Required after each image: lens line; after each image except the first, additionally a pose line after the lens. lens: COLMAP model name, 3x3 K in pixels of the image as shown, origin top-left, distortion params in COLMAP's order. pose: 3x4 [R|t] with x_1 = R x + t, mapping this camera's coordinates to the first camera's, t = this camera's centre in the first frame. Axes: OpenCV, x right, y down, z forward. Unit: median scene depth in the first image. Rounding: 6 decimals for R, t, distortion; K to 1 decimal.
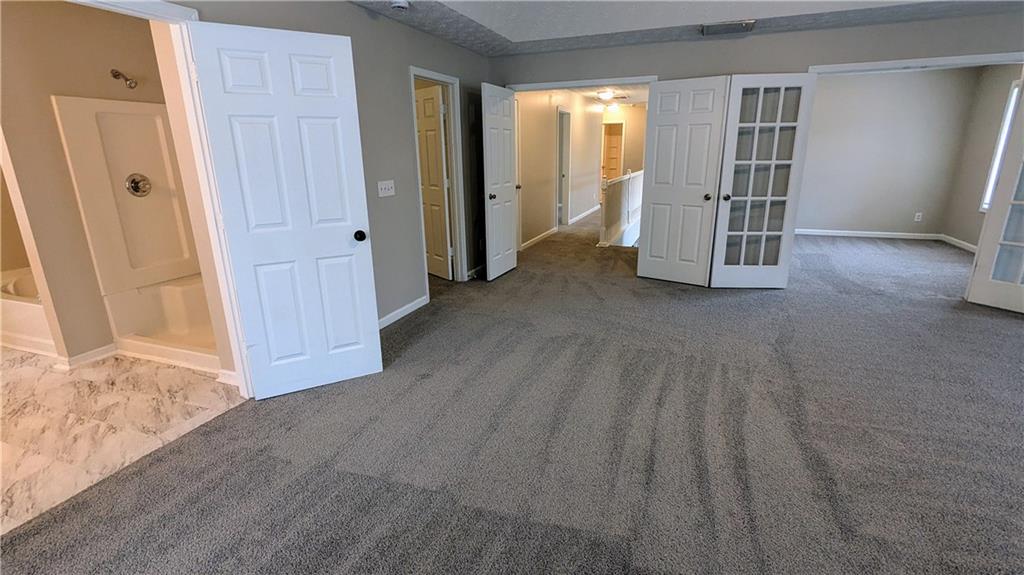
lens RADIAL K [[481.9, 0, 515.6], [0, 481.9, 289.7], [0, 0, 1]] dist [-0.001857, -0.000290]
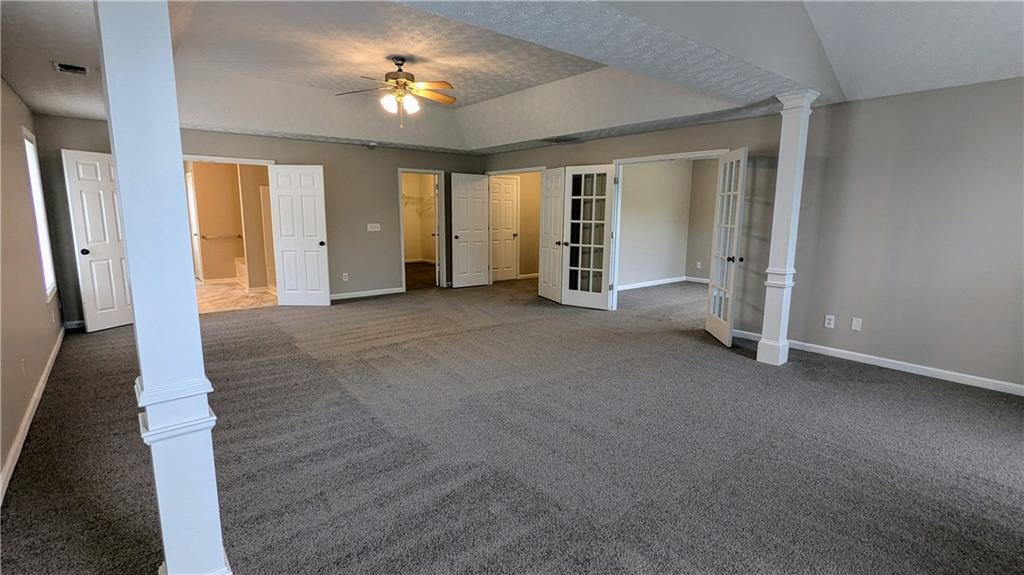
lens RADIAL K [[481.9, 0, 515.6], [0, 481.9, 289.7], [0, 0, 1]] dist [-0.001857, -0.000290]
pose [[0.869611, 0.099560, -0.483595, 1.045664], [-0.155094, 0.984963, -0.076113, 0.090381], [0.468745, 0.141192, 0.871976, -0.373541]]
